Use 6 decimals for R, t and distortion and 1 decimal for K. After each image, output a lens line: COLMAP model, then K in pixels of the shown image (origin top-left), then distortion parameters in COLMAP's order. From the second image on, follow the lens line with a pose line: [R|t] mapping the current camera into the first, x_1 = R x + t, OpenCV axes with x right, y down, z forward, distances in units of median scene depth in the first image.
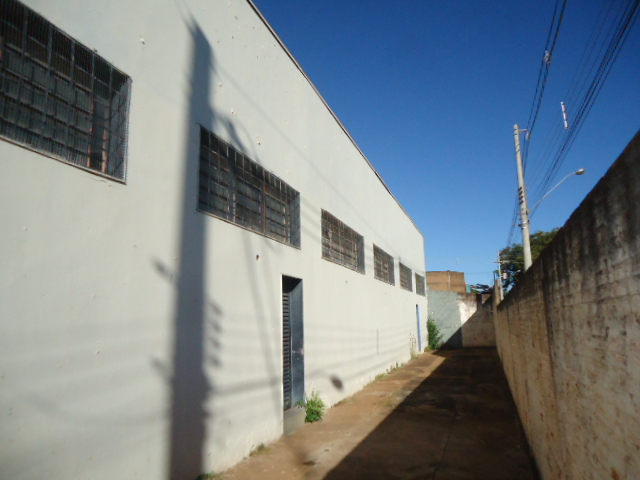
lens RADIAL K [[457.3, 0, 320.0], [0, 457.3, 240.0], [0, 0, 1]] dist [-0.002579, -0.004941]
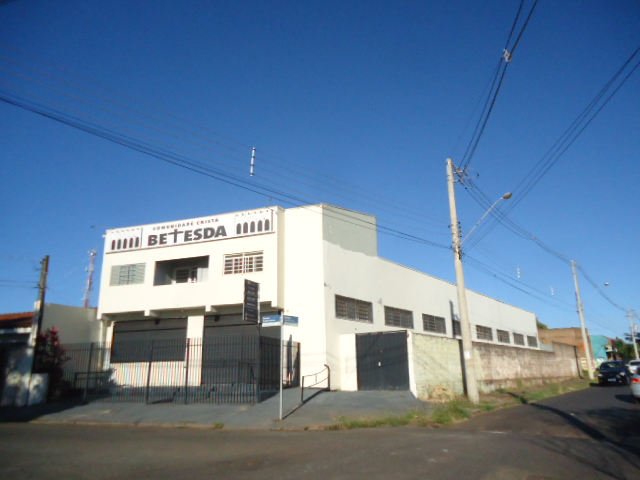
lens RADIAL K [[457.3, 0, 320.0], [0, 457.3, 240.0], [0, 0, 1]] dist [-0.002579, -0.004941]
pose [[0.947378, -0.082232, -0.309375, 0.004235], [0.049721, 0.992514, -0.111554, -0.155169], [0.316232, 0.090302, 0.944374, -1.132449]]
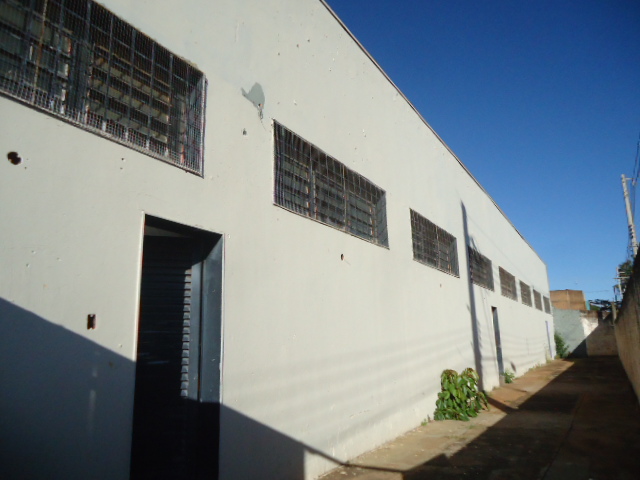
lens RADIAL K [[457.3, 0, 320.0], [0, 457.3, 240.0], [0, 0, 1]] dist [-0.002579, -0.004941]
pose [[0.977841, -0.049685, -0.203367, -0.120884], [0.041372, 0.998133, -0.044927, -0.046808], [0.205219, 0.035517, 0.978071, -0.340414]]
